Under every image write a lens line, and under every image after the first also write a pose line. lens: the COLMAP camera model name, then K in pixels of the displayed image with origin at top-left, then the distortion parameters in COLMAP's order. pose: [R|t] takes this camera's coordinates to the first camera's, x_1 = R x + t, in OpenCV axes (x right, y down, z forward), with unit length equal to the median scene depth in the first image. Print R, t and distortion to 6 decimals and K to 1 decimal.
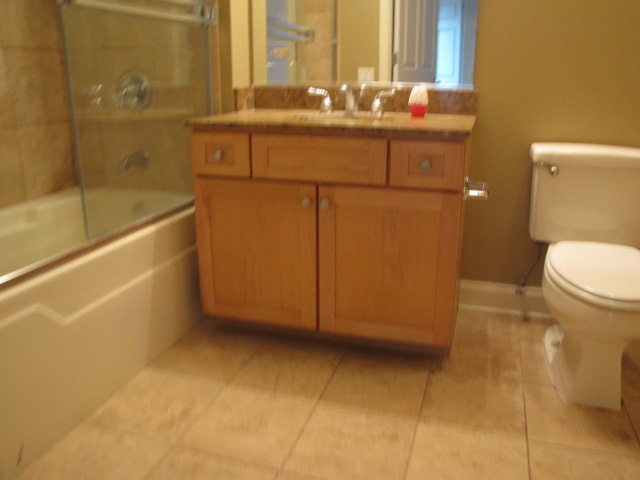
lens RADIAL K [[545.0, 0, 333.6], [0, 545.0, 240.8], [0, 0, 1]] dist [-0.184729, 0.169598]
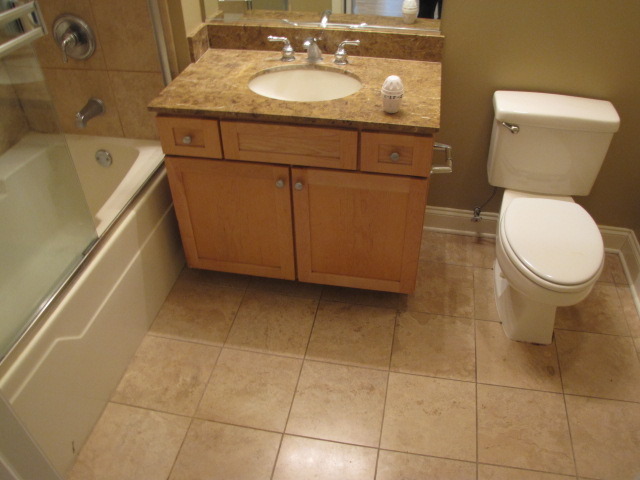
lens RADIAL K [[545.0, 0, 333.6], [0, 545.0, 240.8], [0, 0, 1]] dist [-0.184729, 0.169598]
pose [[0.994102, -0.073628, 0.079631, -0.039249], [0.037782, 0.923358, 0.382076, -0.361129], [-0.101659, -0.376814, 0.920693, -0.009628]]
